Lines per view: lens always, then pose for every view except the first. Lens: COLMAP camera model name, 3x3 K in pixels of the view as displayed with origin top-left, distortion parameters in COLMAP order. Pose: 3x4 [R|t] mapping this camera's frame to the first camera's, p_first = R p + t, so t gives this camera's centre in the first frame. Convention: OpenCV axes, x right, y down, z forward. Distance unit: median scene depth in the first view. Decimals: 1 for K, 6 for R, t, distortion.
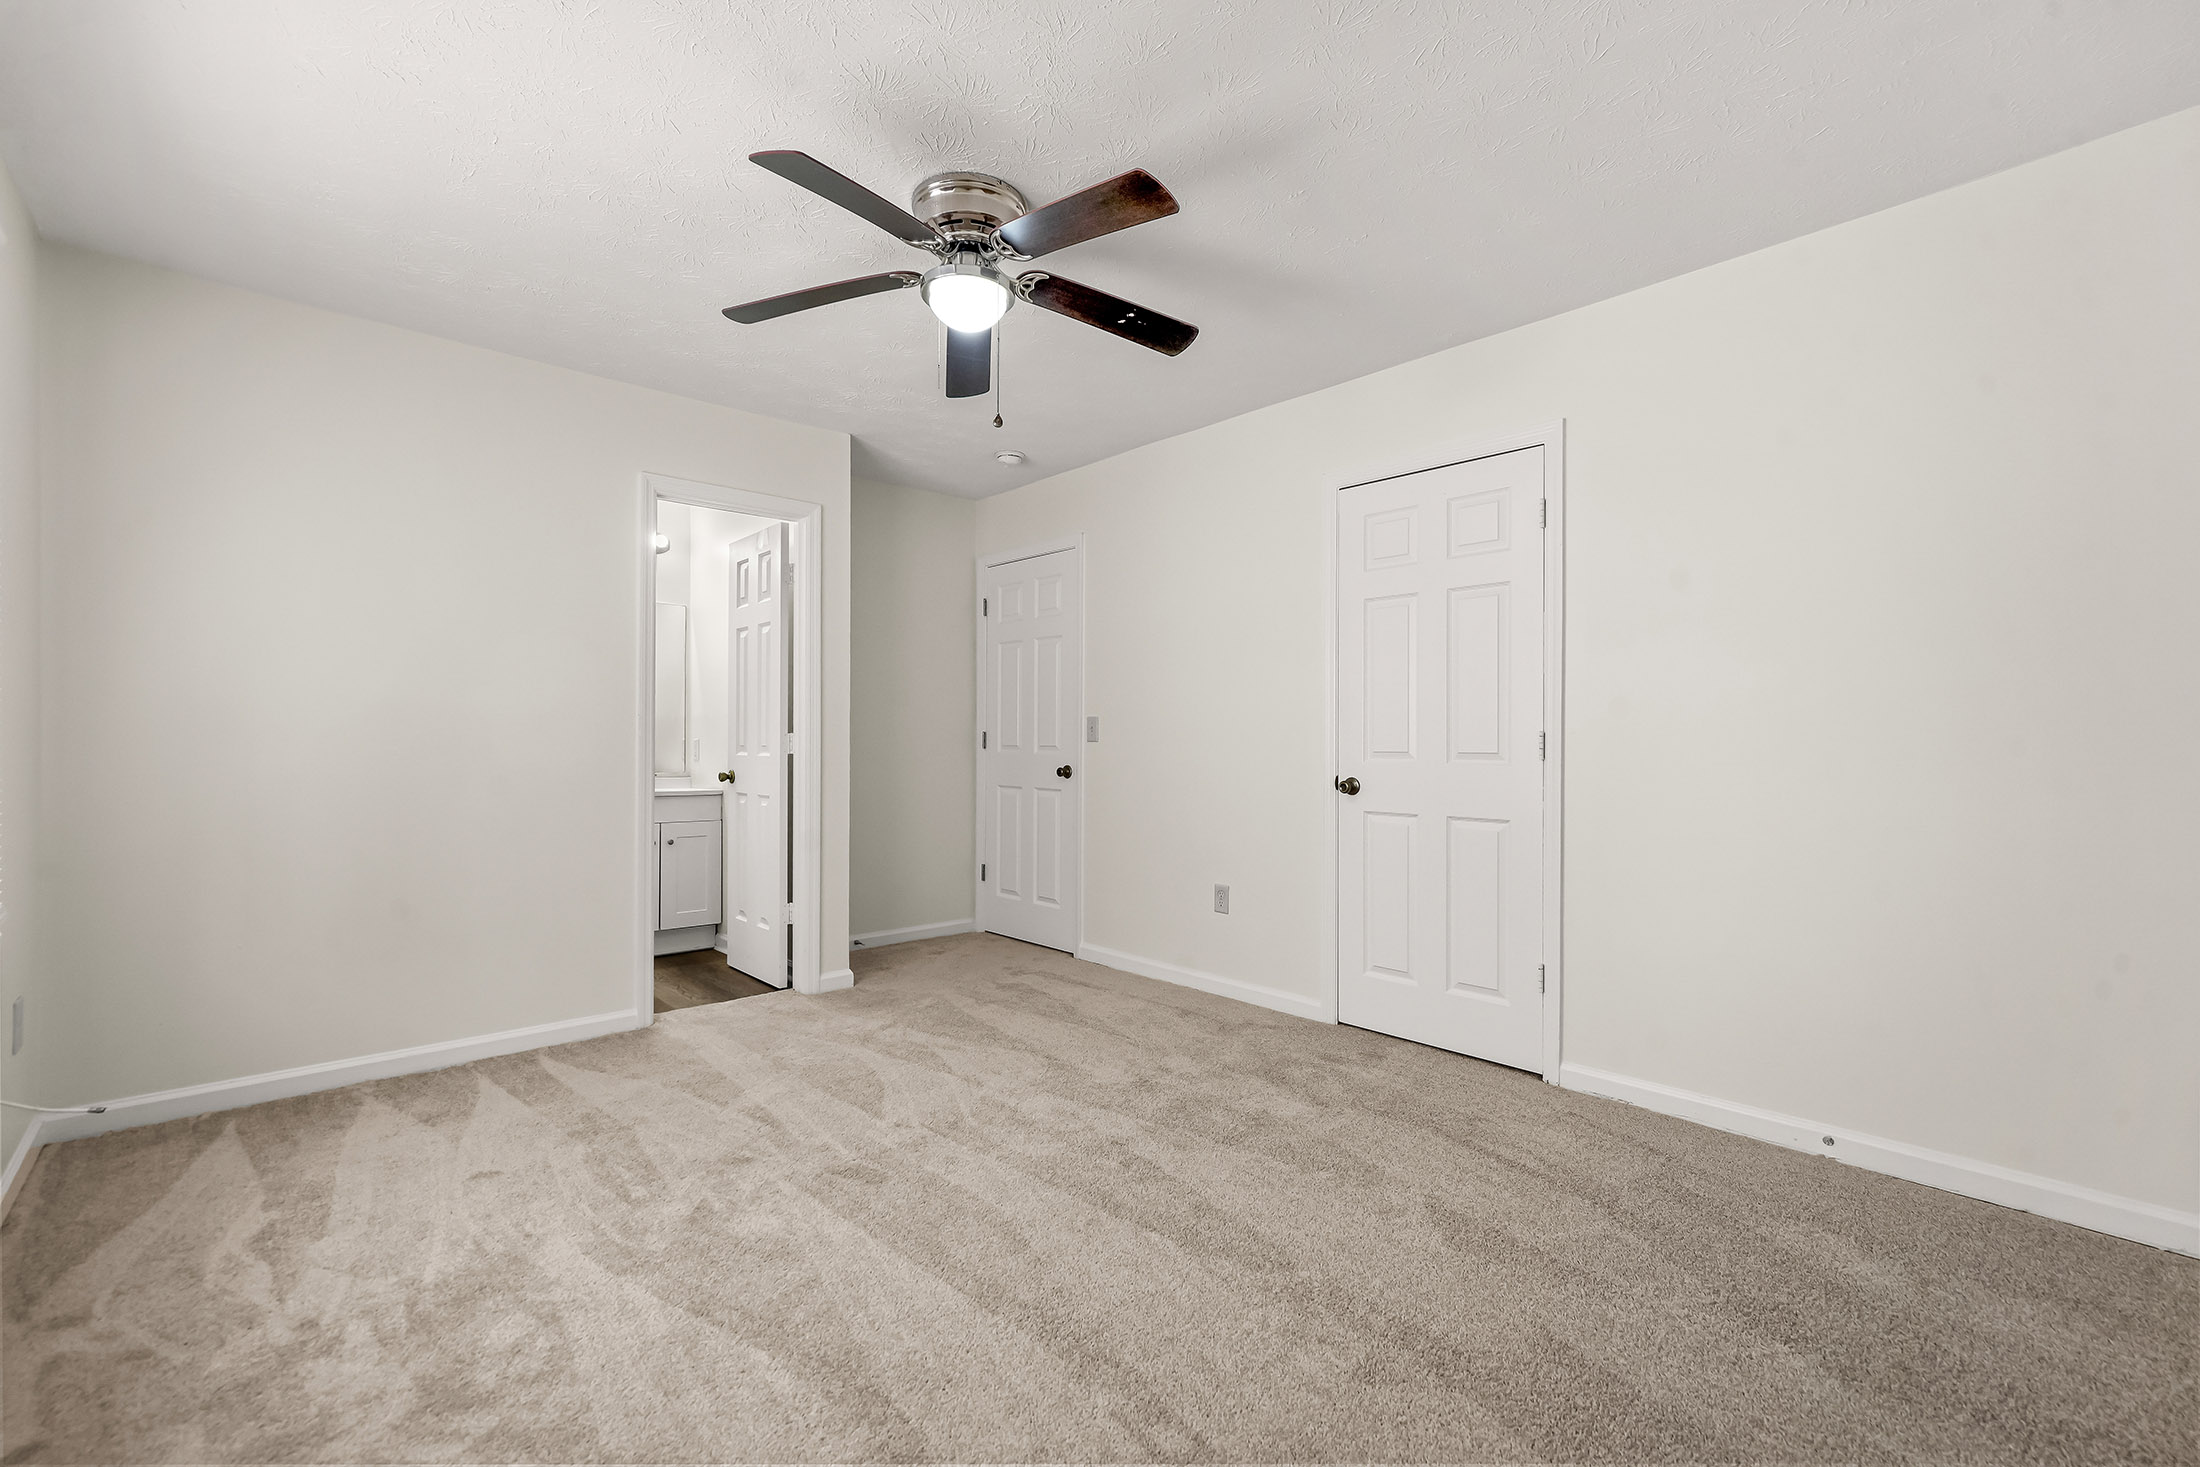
lens RADIAL K [[924.3, 0, 1087.5], [0, 924.3, 736.4], [0, 0, 1]] dist [-0.001517, 0.003239]
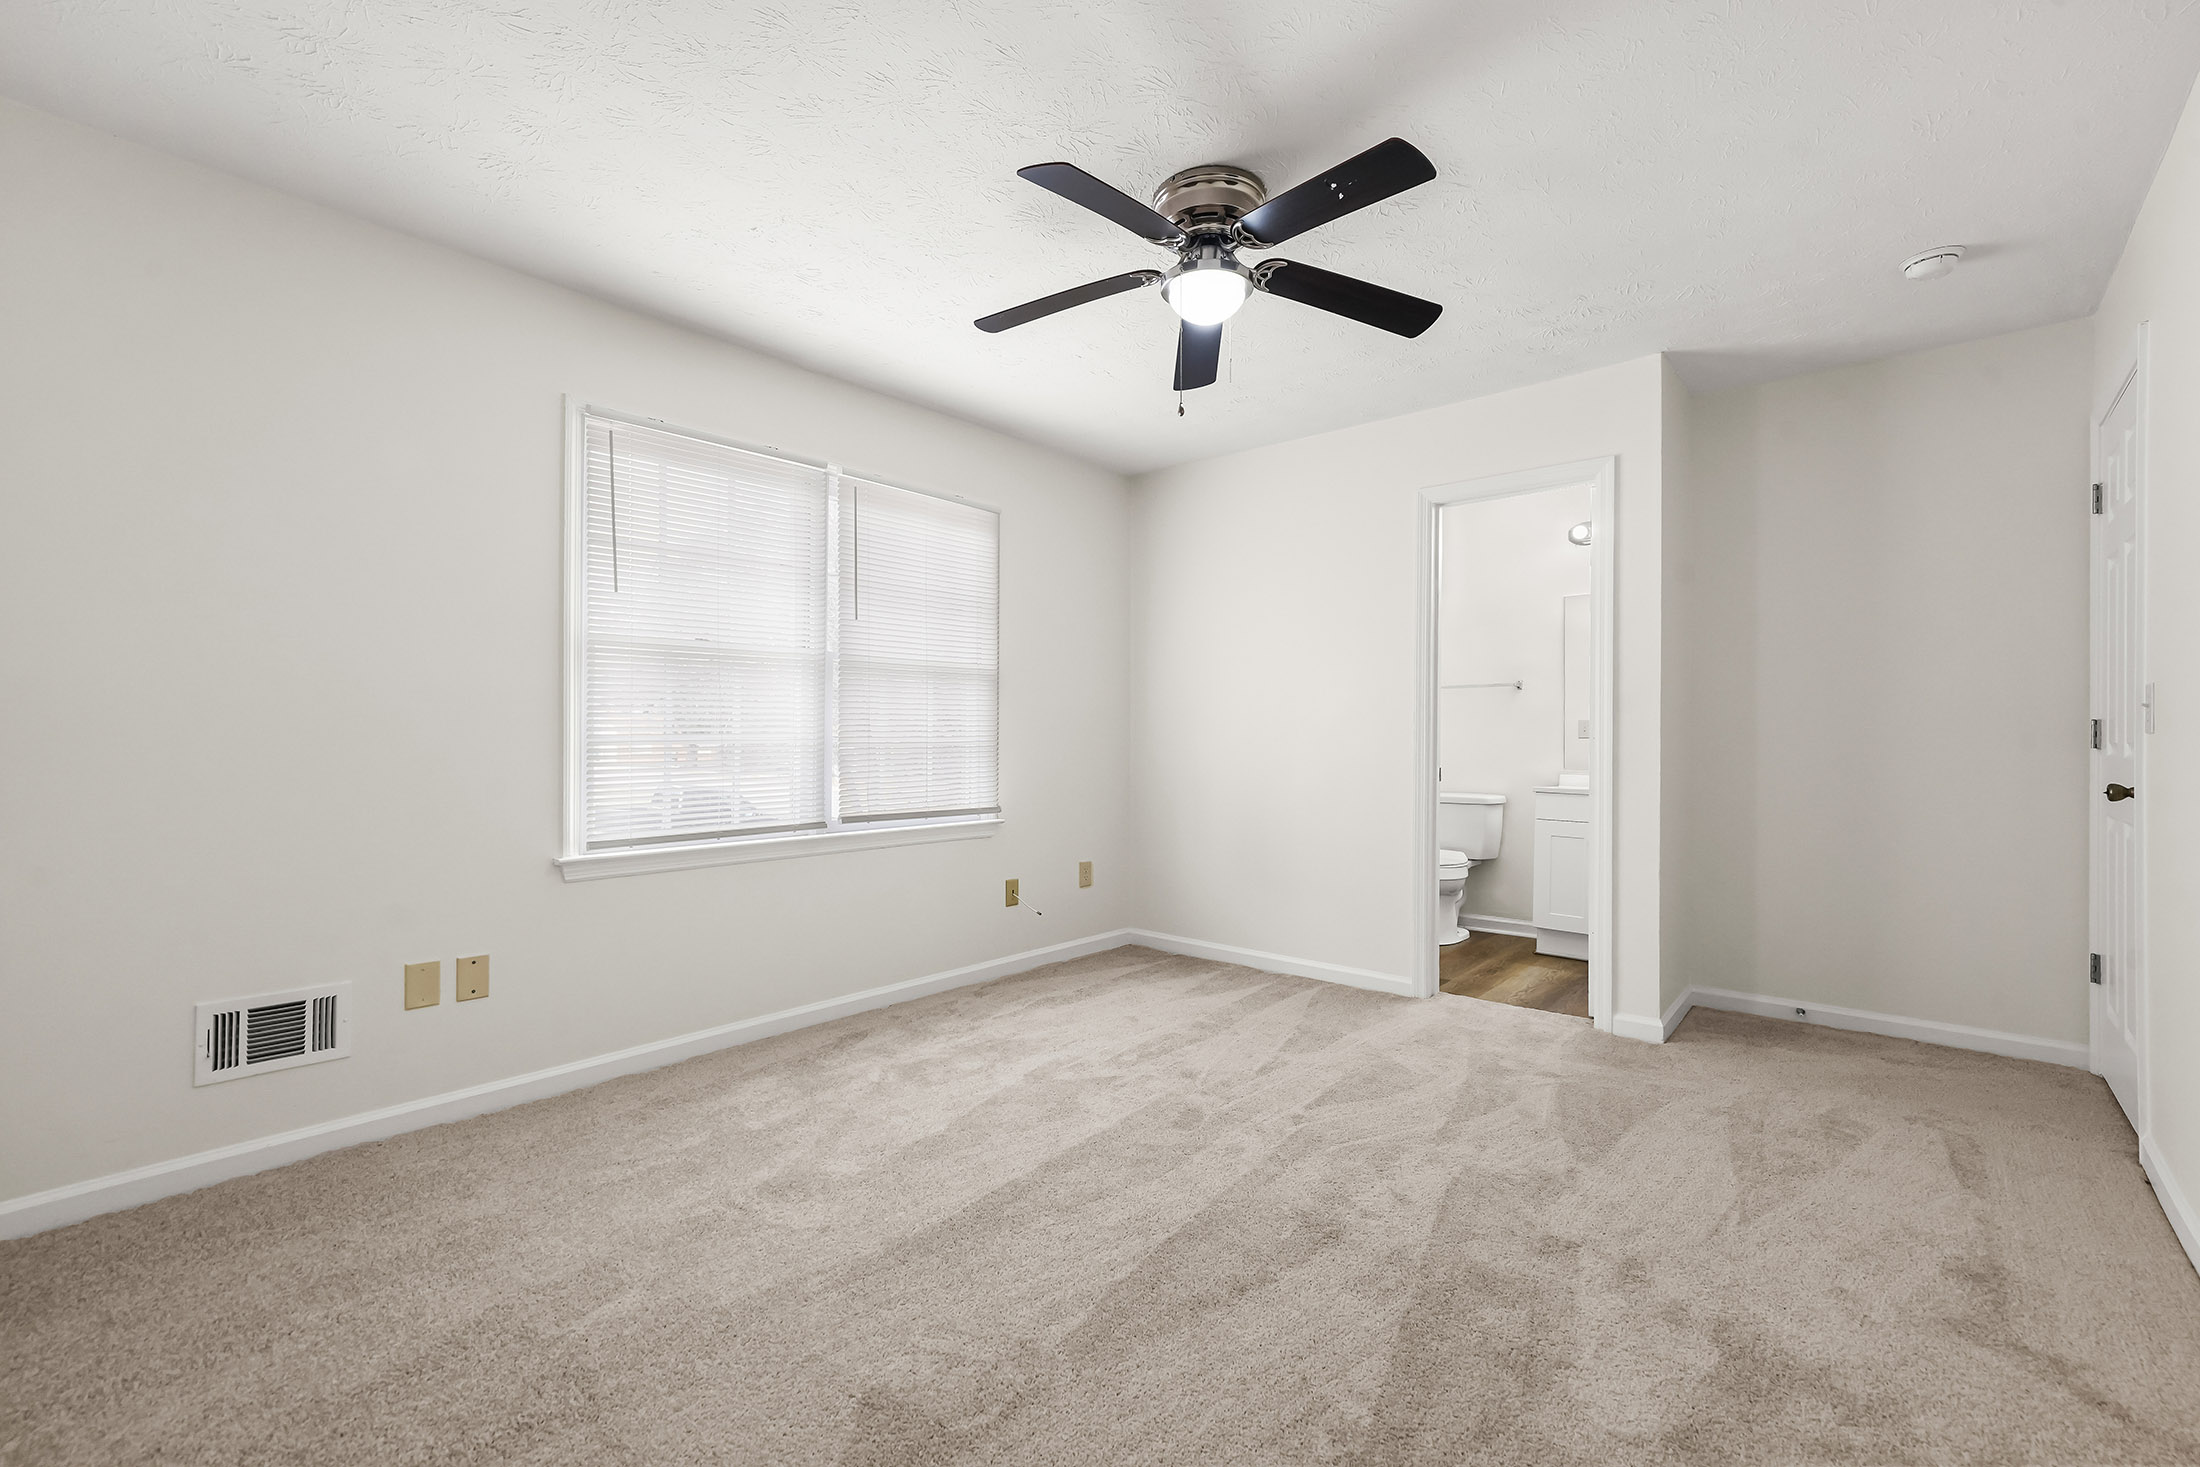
lens RADIAL K [[924.3, 0, 1097.6], [0, 924.3, 728.6], [0, 0, 1]] dist [-0.001517, 0.003239]
pose [[0.136669, -0.014660, -0.990508, 0.677862], [-0.001294, 0.999887, -0.014977, 0.017752], [0.990616, 0.003329, 0.136635, 0.588059]]
